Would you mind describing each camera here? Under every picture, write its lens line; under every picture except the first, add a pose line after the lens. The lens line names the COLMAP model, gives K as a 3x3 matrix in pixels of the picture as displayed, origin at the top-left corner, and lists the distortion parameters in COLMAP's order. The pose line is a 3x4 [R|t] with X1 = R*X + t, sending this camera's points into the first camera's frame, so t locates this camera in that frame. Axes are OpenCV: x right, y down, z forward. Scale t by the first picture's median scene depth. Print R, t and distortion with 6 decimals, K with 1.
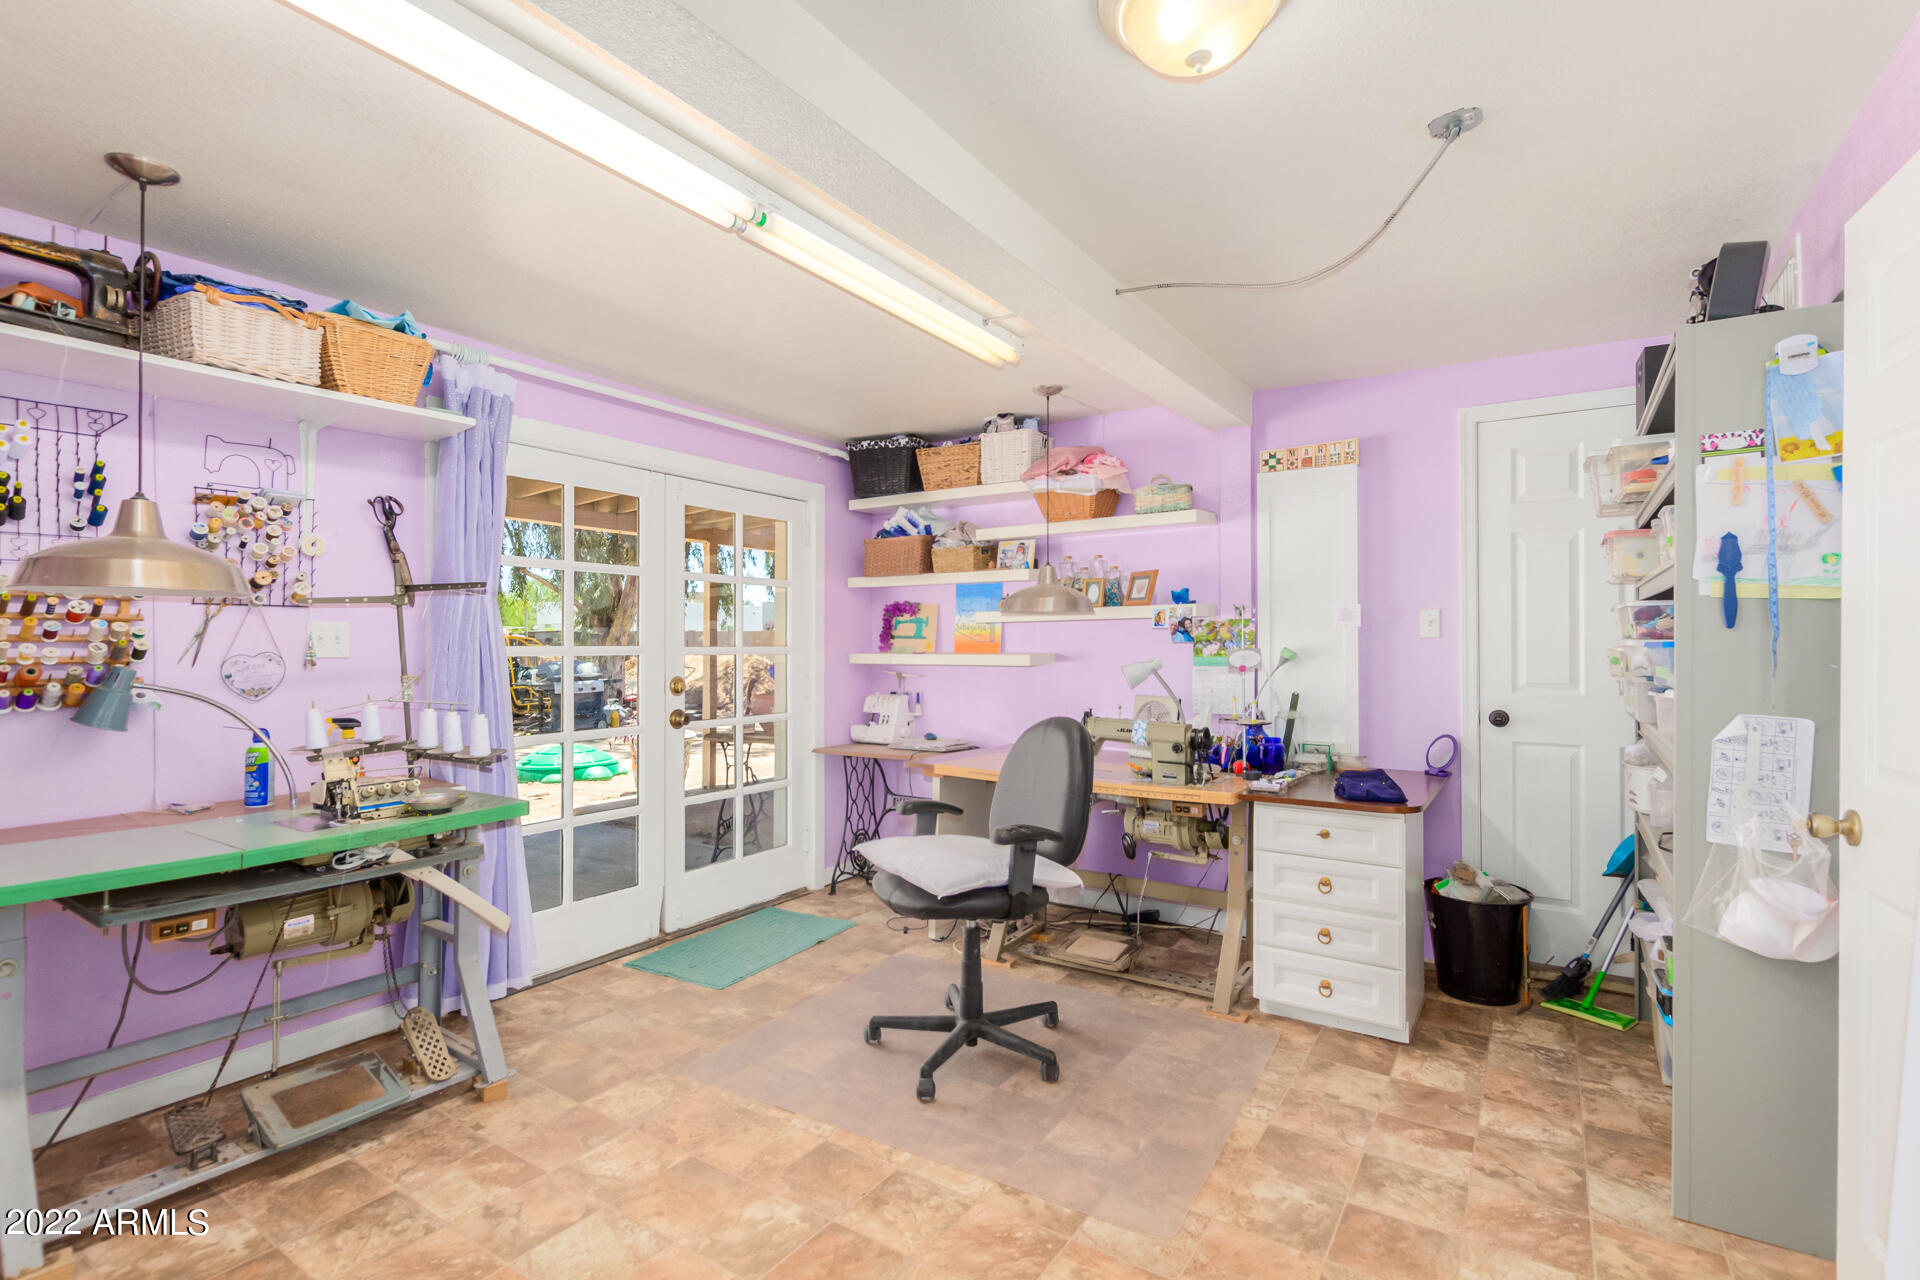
lens RADIAL K [[832.2, 0, 949.0], [0, 832.2, 644.1], [0, 0, 1]] dist [0.015843, 0.000013]
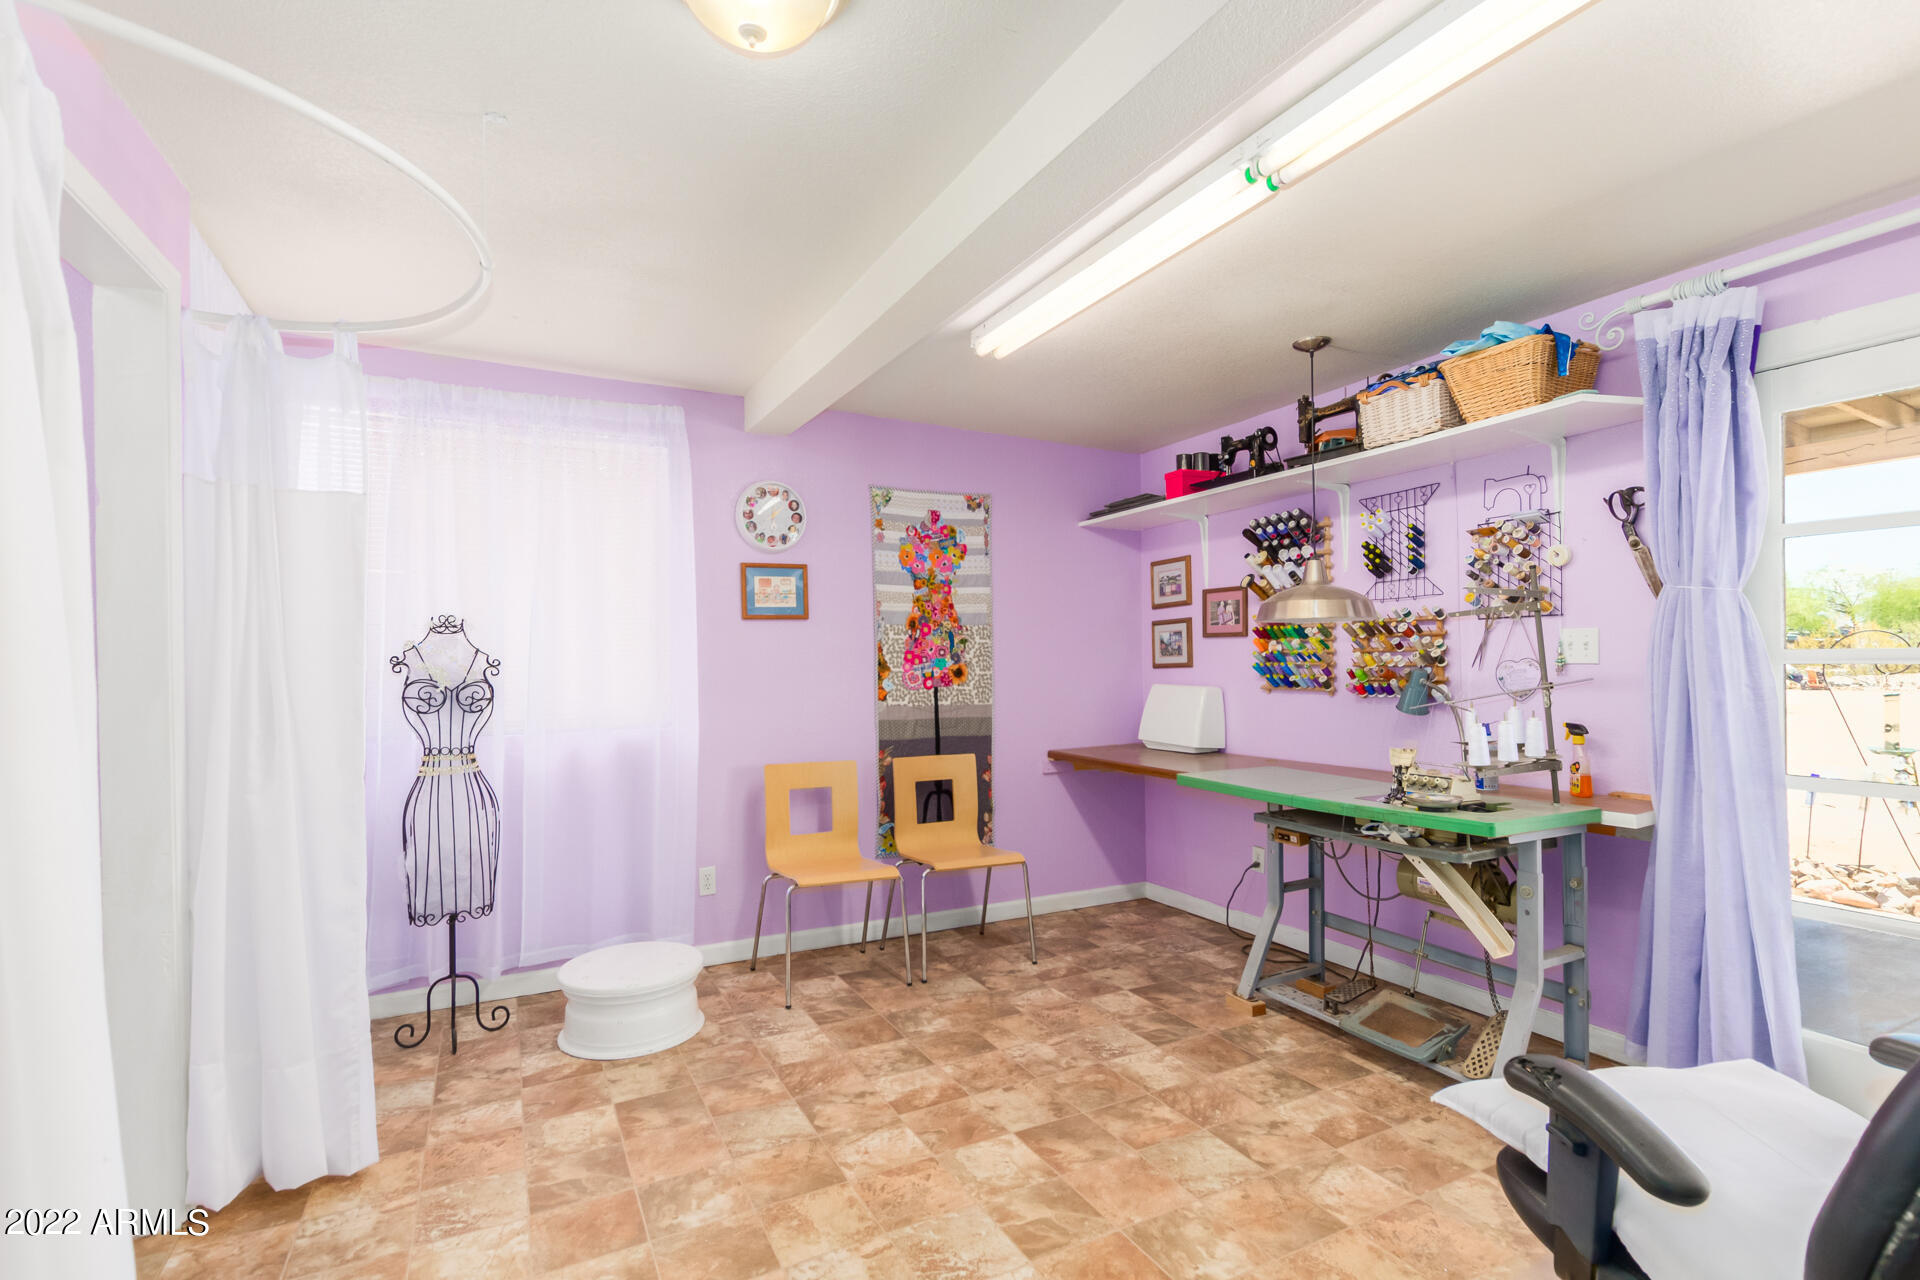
lens RADIAL K [[918.0, 0, 960.0], [0, 918.0, 653.1], [0, 0, 1]] dist [0.013097, 0.000747]
pose [[-0.461521, -0.007634, -0.887096, 0.816675], [0.013162, 0.999794, -0.015451, 0.016167], [0.887032, -0.018807, -0.461326, 1.178287]]
